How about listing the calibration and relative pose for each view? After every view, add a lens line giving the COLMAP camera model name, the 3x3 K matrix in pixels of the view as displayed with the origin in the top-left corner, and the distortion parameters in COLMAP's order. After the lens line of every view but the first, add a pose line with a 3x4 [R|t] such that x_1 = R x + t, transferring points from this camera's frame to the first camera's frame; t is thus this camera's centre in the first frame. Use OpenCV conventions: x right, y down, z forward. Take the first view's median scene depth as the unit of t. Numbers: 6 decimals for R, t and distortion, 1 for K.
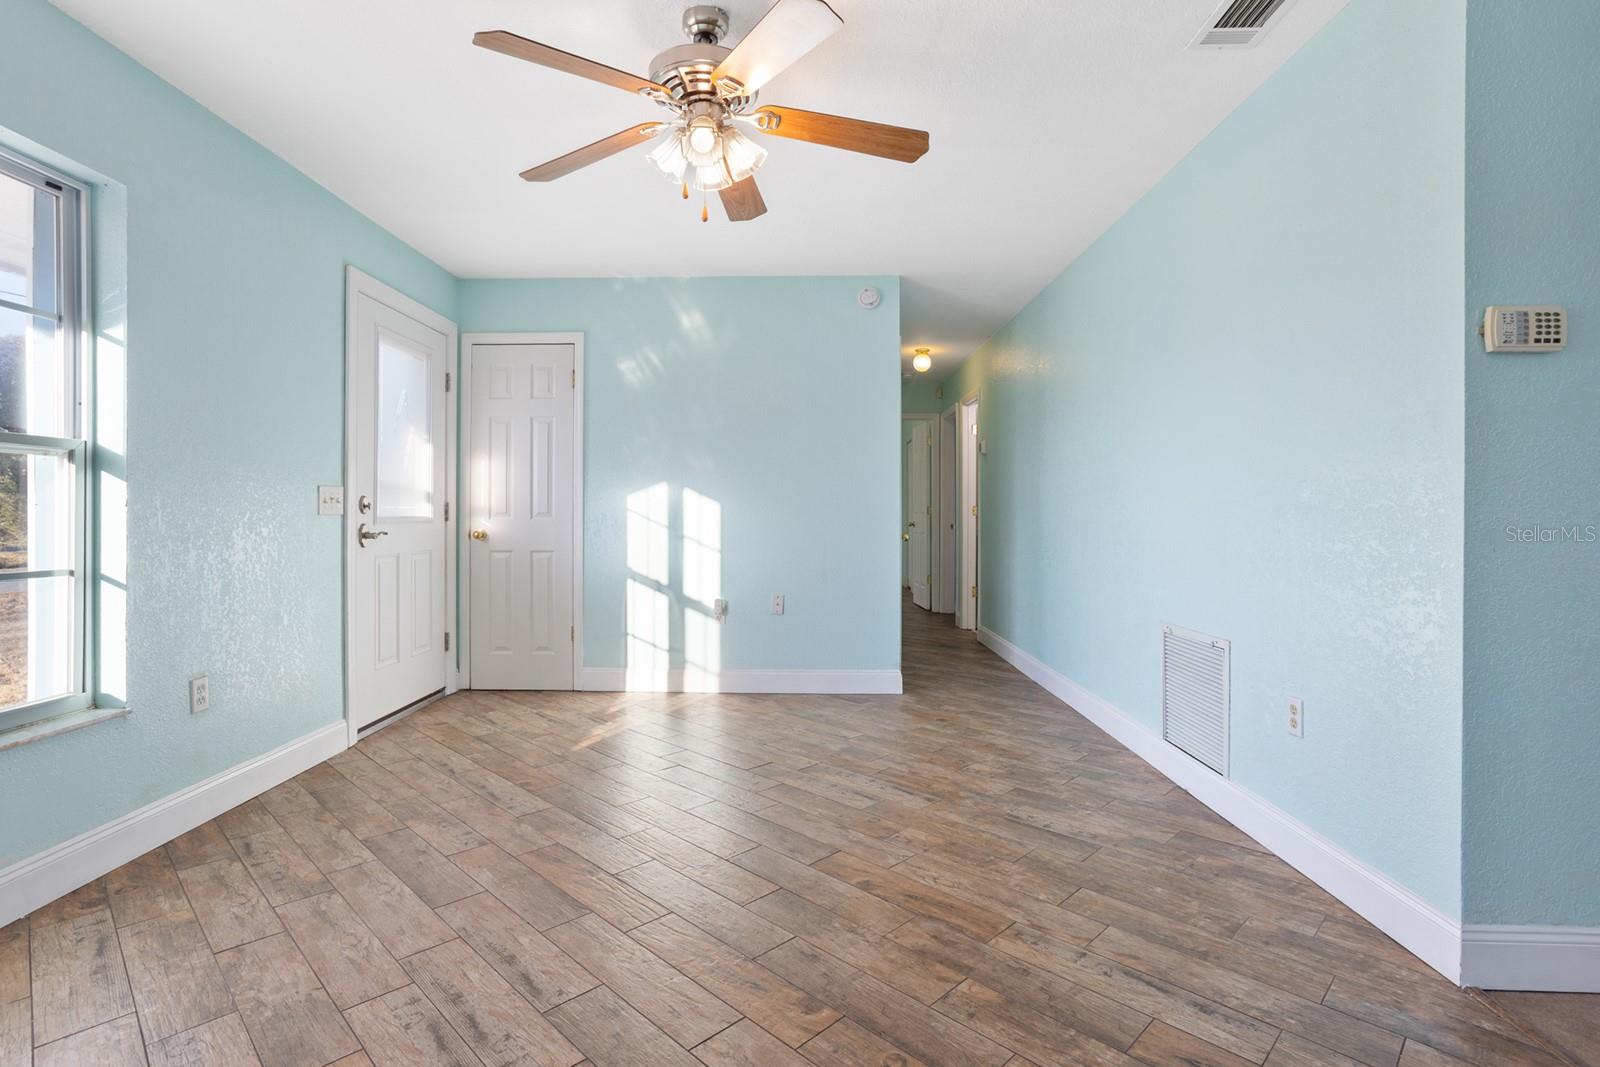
lens RADIAL K [[778.7, 0, 787.6], [0, 778.7, 507.0], [0, 0, 1]] dist [-0.056883, 0.031624]
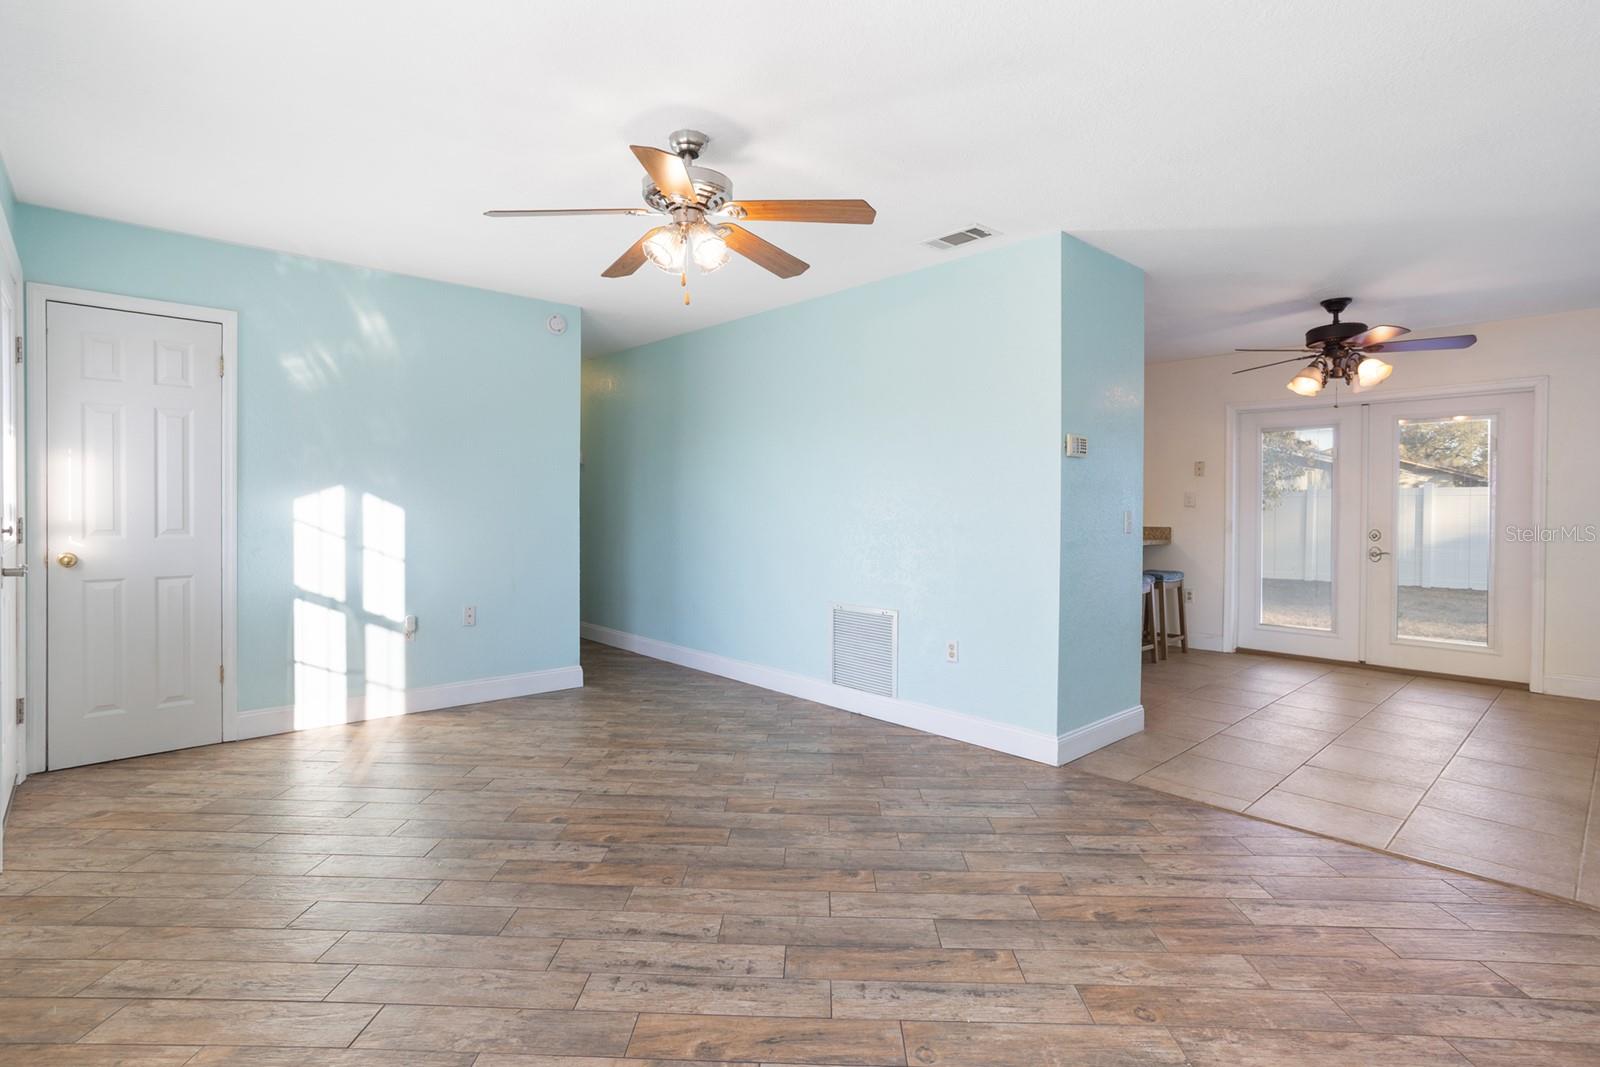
lens RADIAL K [[787.0, 0, 801.8], [0, 787.0, 474.5], [0, 0, 1]] dist [-0.076723, 0.039037]
pose [[0.717760, 0.034982, 0.695411, -0.514856], [-0.018529, 0.999343, -0.031147, -0.037153], [-0.696044, 0.009471, 0.717937, -0.013827]]
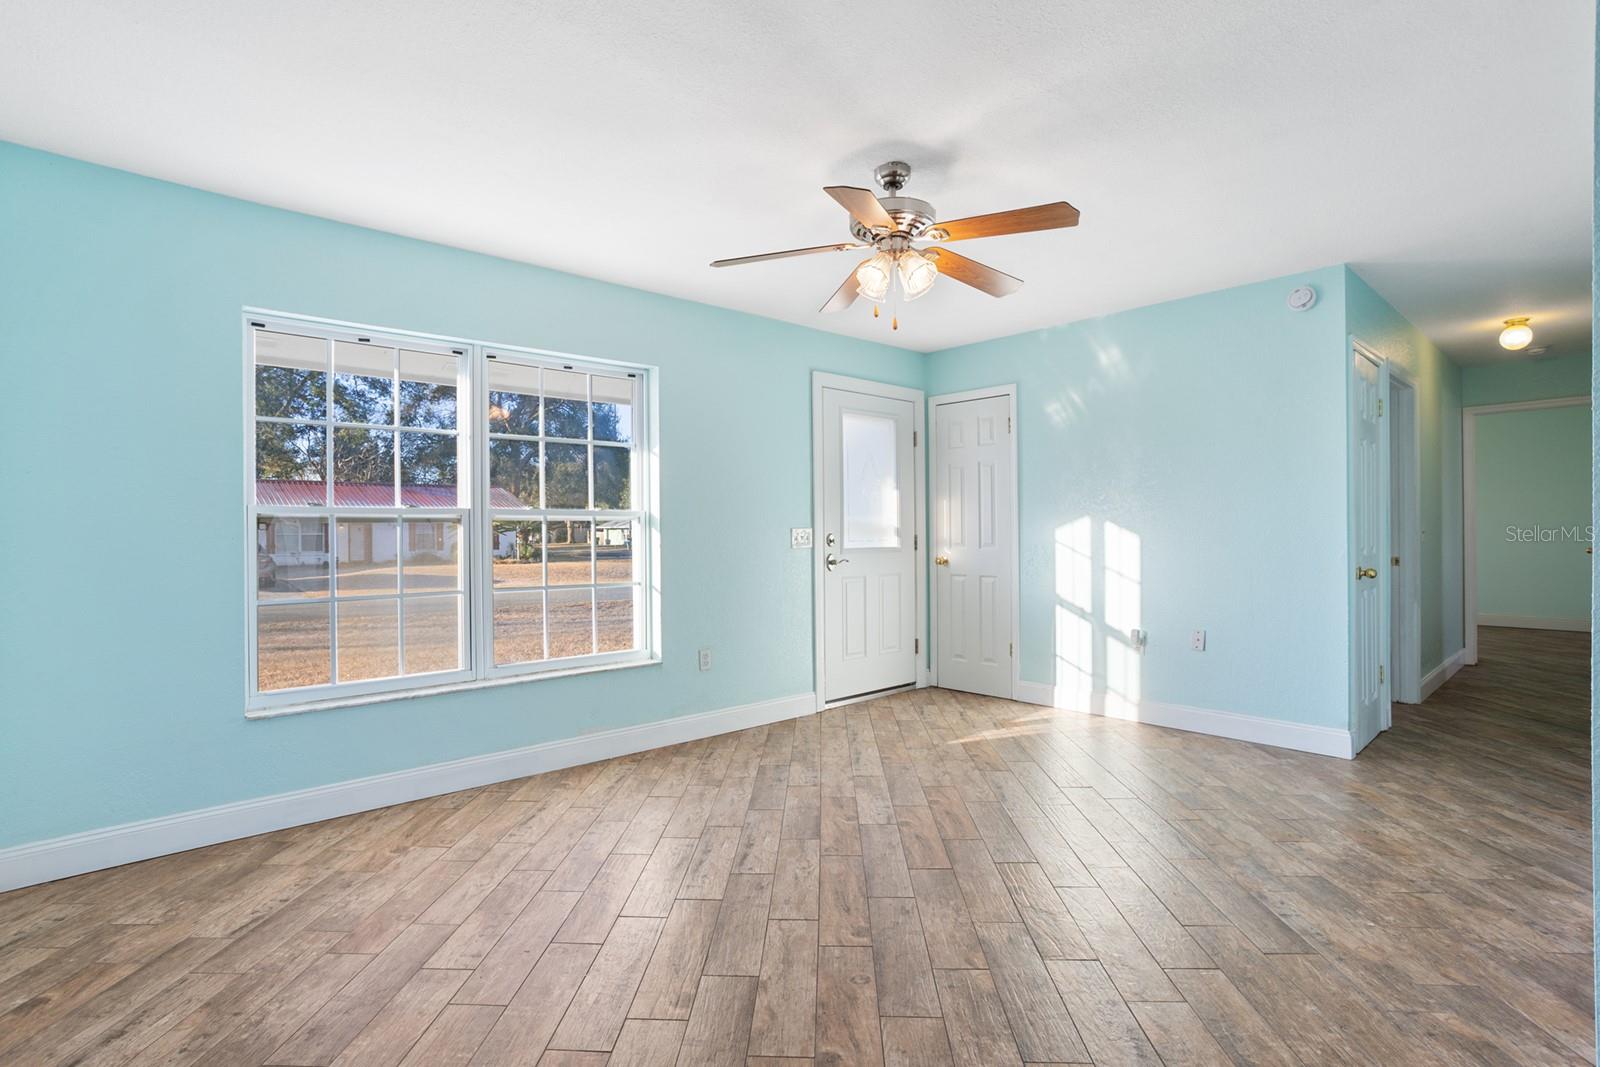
lens RADIAL K [[770.5, 0, 800.5], [0, 770.5, 525.8], [0, 0, 1]] dist [-0.057713, 0.028456]
pose [[0.683613, -0.011977, -0.729747, 0.429436], [0.015976, 0.999871, -0.001444, -0.027636], [0.729670, -0.010671, 0.683716, 0.008921]]
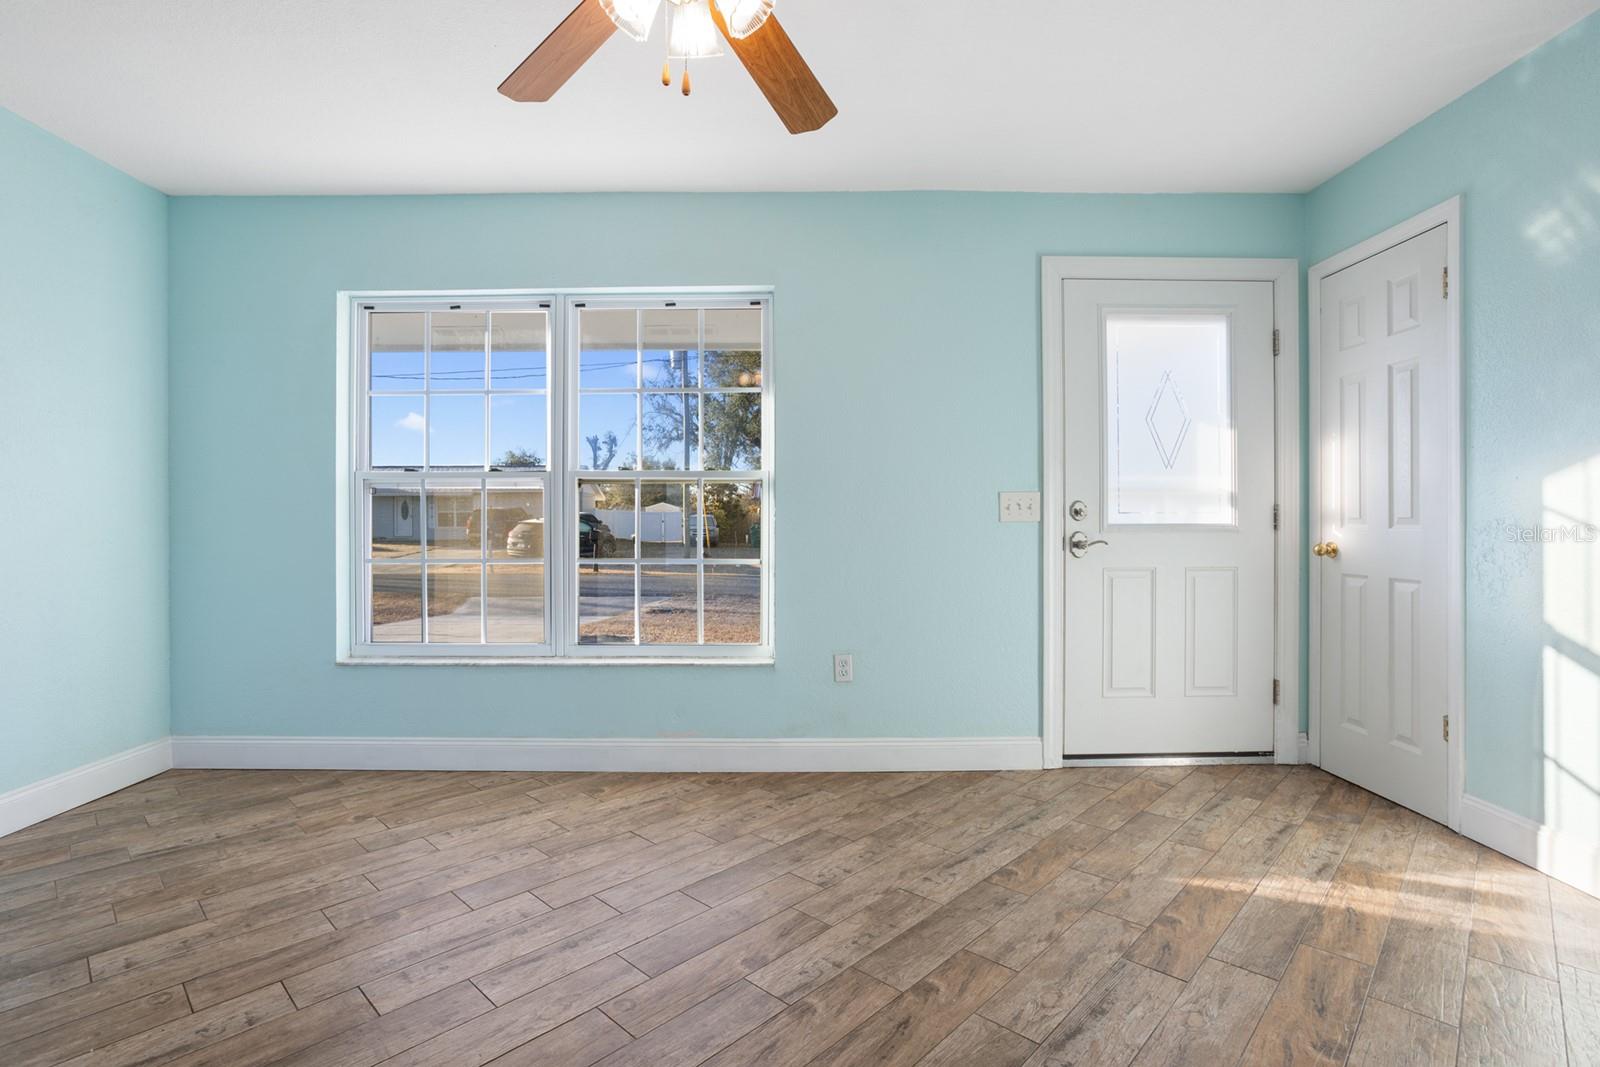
lens RADIAL K [[770.5, 0, 800.5], [0, 770.5, 525.8], [0, 0, 1]] dist [-0.057713, 0.028456]
pose [[0.027249, -0.002242, -0.999626, 0.342091], [0.012215, 0.999924, -0.001910, 0.012976], [0.999554, -0.012158, 0.027274, 0.652598]]
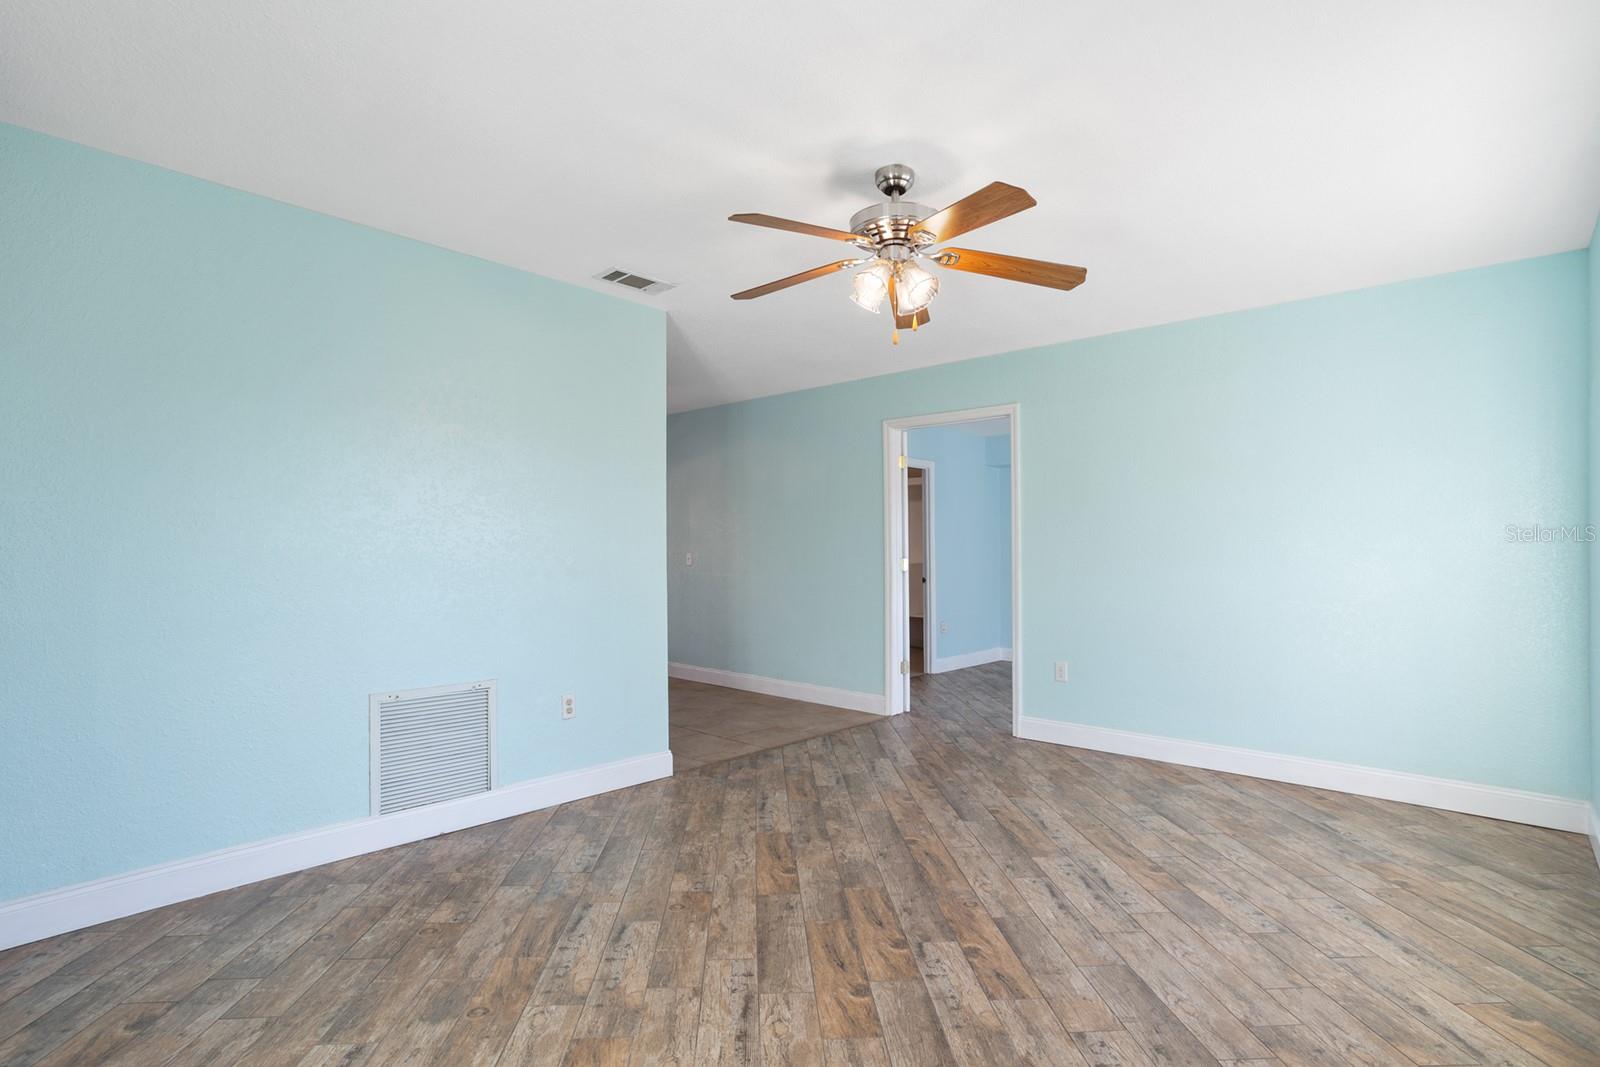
lens RADIAL K [[777.0, 0, 797.0], [0, 777.0, 527.6], [0, 0, 1]] dist [-0.052003, 0.031856]
pose [[-0.746551, 0.017105, 0.665108, -0.479294], [-0.008835, 0.999326, -0.035617, -0.025867], [-0.665269, -0.032466, -0.745897, 1.211636]]
